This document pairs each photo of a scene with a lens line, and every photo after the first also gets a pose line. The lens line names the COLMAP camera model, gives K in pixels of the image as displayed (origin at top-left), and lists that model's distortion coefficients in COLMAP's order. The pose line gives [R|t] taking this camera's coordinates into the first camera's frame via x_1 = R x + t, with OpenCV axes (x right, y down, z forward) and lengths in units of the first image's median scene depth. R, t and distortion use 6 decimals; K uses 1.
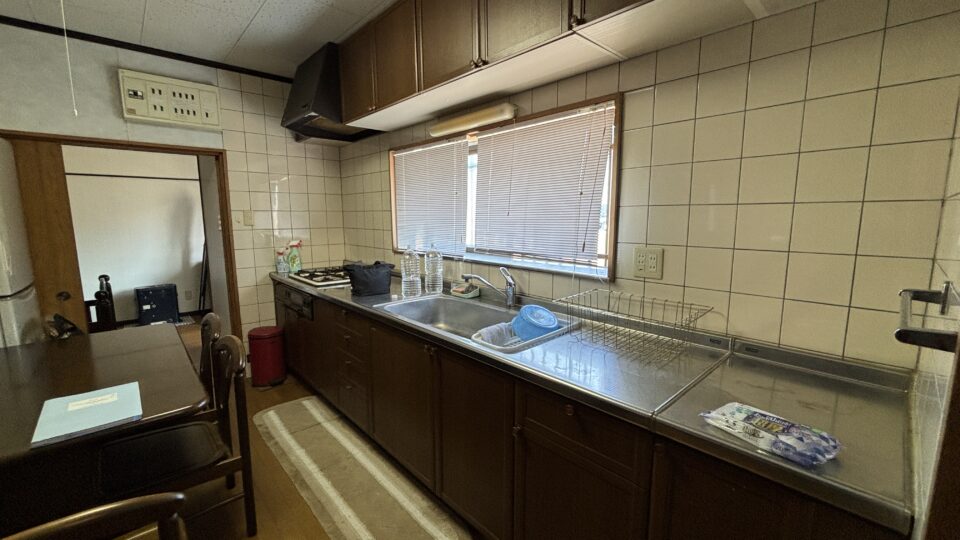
lens RADIAL K [[388.9, 0, 480.0], [0, 388.9, 266.4], [0, 0, 1]] dist [0.002922, 0.000113]
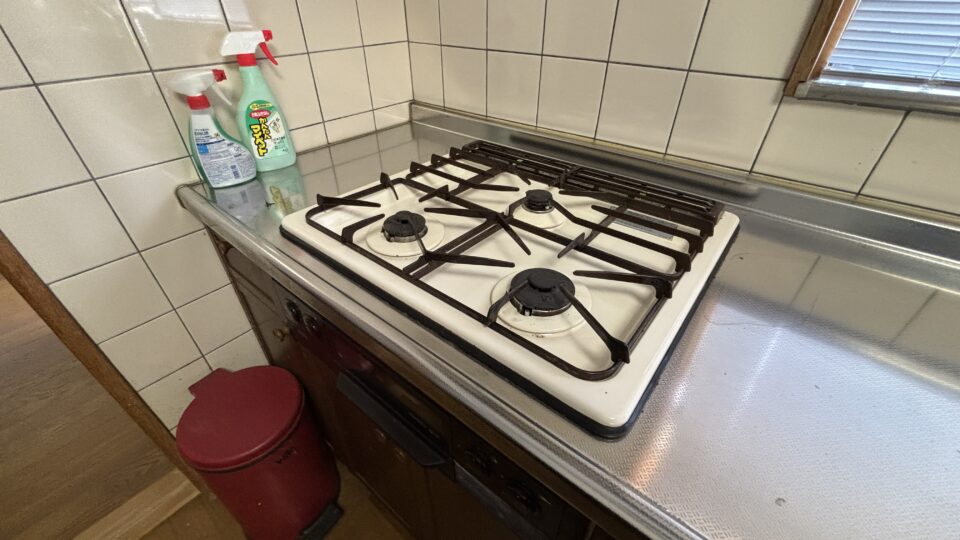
lens RADIAL K [[388.9, 0, 479.3], [0, 388.9, 269.8], [0, 0, 1]] dist [0.002922, 0.000113]
pose [[0.990679, -0.076788, 0.112511, -0.410345], [0.014936, 0.882223, 0.470595, -0.053298], [-0.135396, -0.464528, 0.875147, 0.788396]]
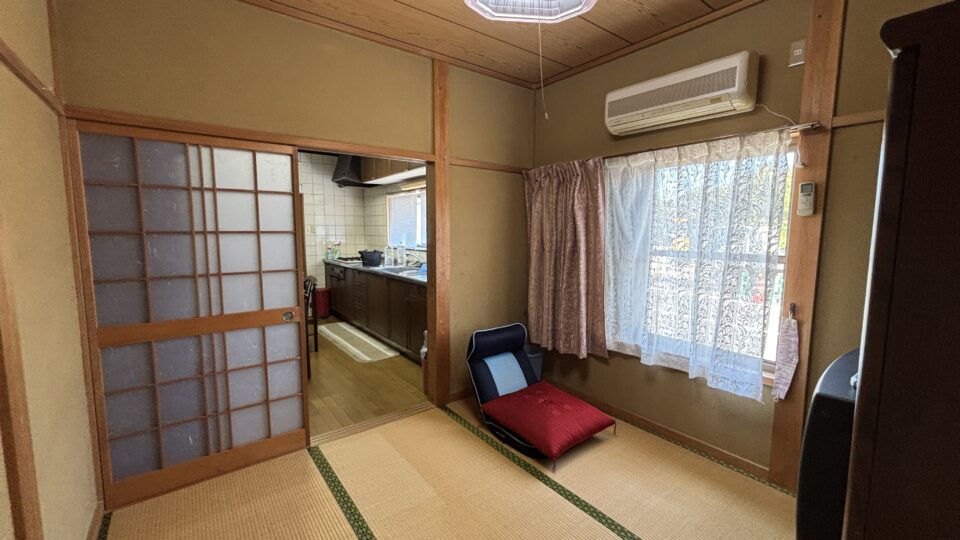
lens RADIAL K [[388.9, 0, 480.3], [0, 388.9, 271.3], [0, 0, 1]] dist [0.002922, 0.000113]
pose [[0.995570, 0.018610, -0.092166, 0.387185], [-0.021286, 0.999377, -0.028137, 0.117149], [0.091585, 0.029974, 0.995346, -0.798343]]
